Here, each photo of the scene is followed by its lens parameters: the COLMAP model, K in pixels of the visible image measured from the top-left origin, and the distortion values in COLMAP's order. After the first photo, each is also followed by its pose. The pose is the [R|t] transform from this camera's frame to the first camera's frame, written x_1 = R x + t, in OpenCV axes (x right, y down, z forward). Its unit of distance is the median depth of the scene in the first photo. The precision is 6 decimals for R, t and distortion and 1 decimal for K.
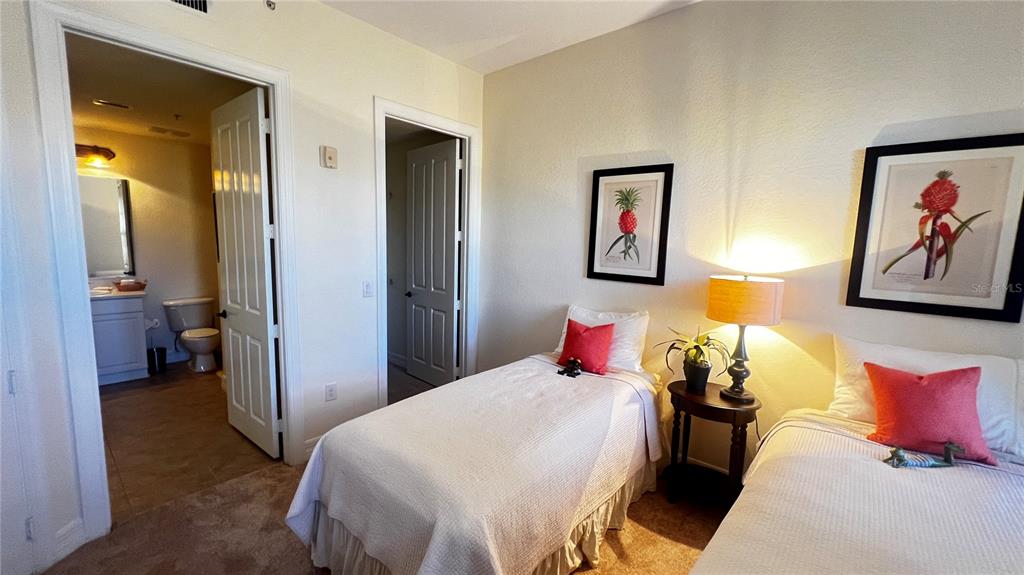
lens RADIAL K [[414.1, 0, 512.0], [0, 414.1, 287.5], [0, 0, 1]] dist [0.000621, 0.000080]
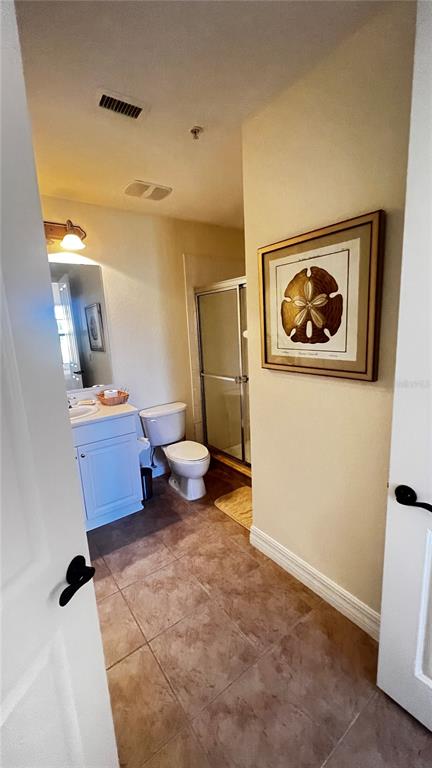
lens RADIAL K [[310.5, 0, 216.0], [0, 310.5, 384.0], [0, 0, 1]] dist [0.000621, 0.000080]
pose [[0.973278, -0.031722, -0.227428, -0.599744], [0.048193, 0.996572, 0.067236, -0.064309], [0.224515, -0.076400, 0.971471, 0.466668]]
